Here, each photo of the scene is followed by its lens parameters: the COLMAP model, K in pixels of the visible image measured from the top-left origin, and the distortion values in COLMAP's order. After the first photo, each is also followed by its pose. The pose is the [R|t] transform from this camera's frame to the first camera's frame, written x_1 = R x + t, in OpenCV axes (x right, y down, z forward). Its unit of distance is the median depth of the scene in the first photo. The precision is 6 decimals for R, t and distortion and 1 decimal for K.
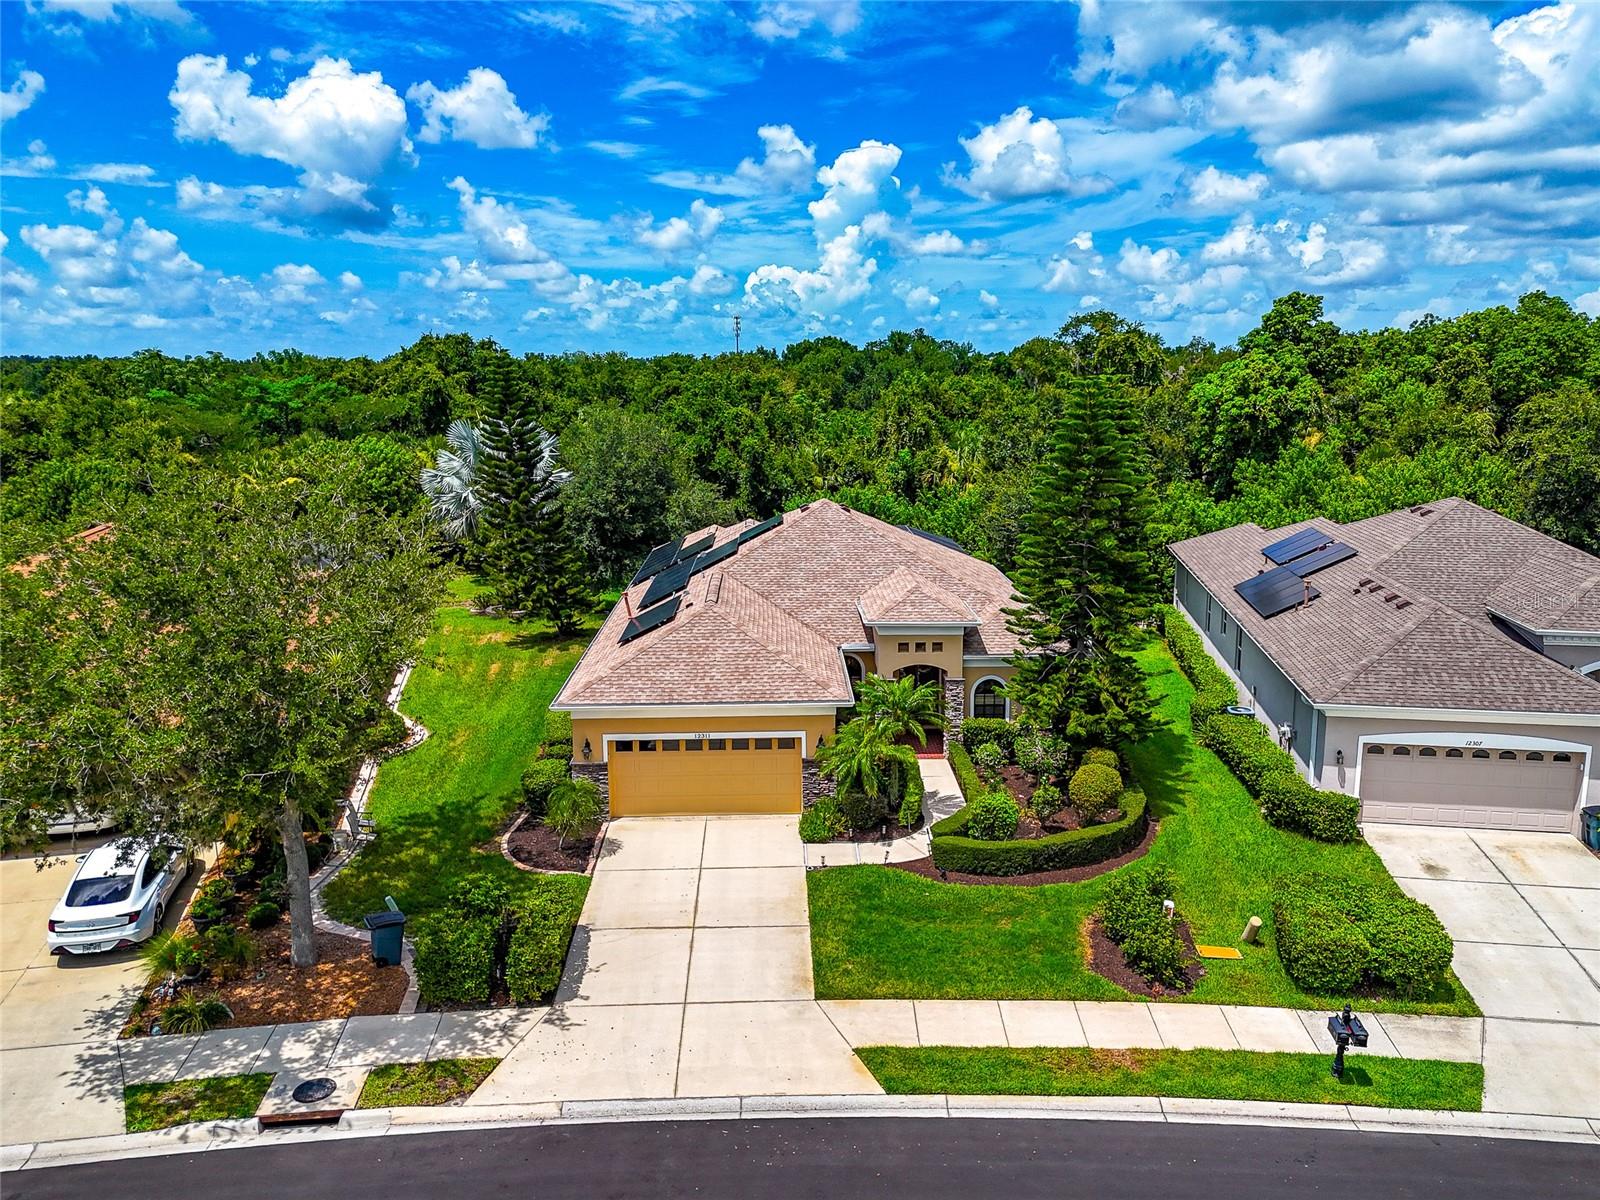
lens RADIAL K [[1204.5, 0, 795.1], [0, 1204.5, 625.9], [0, 0, 1]] dist [0.064338, -0.047022]
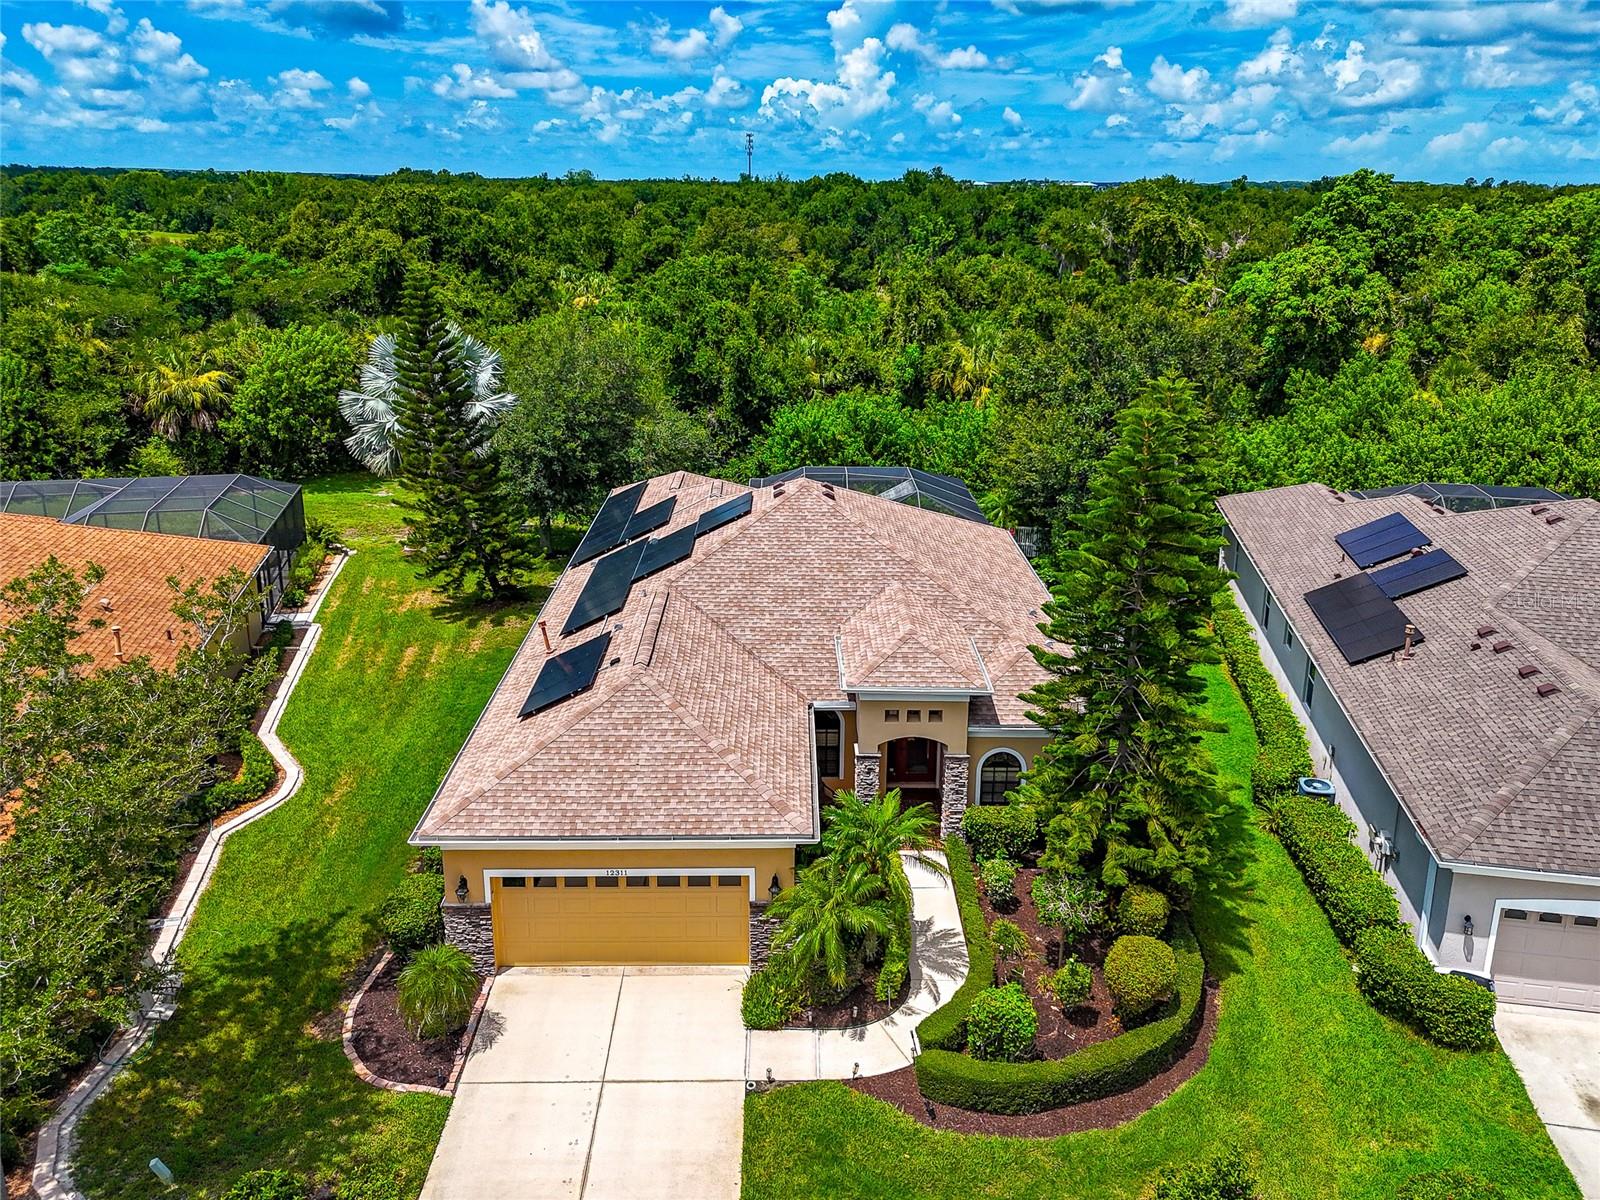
lens RADIAL K [[1197.5, 0, 803.7], [0, 1197.5, 541.8], [0, 0, 1]] dist [0.036644, -0.007612]
pose [[0.999864, 0.016254, -0.002904, 0.034030], [-0.015961, 0.996485, 0.082237, -0.157715], [0.004230, -0.082179, 0.996609, 0.241639]]
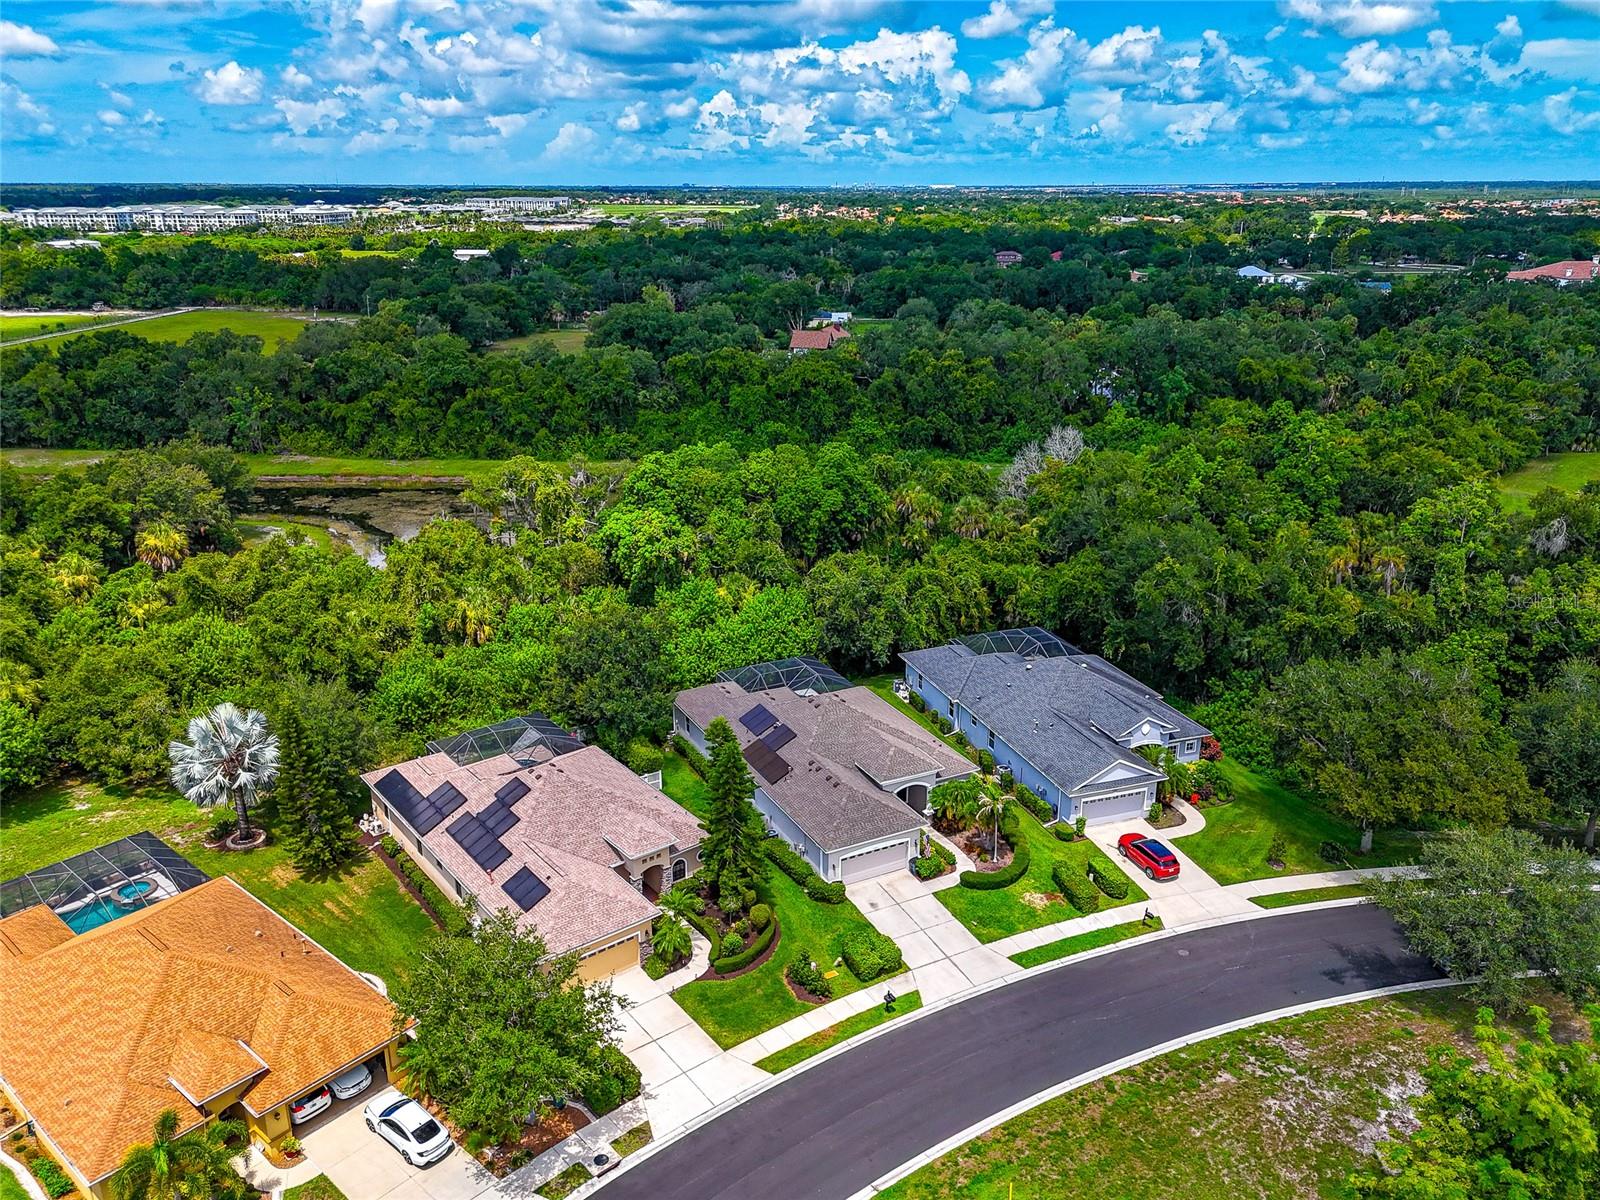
lens RADIAL K [[1278.6, 0, 820.6], [0, 1278.6, 602.4], [0, 0, 1]] dist [0.085818, -0.089649]
pose [[0.789447, -0.190928, 0.583369, -0.875003], [0.104683, 0.978349, 0.178536, -0.780350], [-0.604826, -0.079876, 0.792342, -0.890249]]
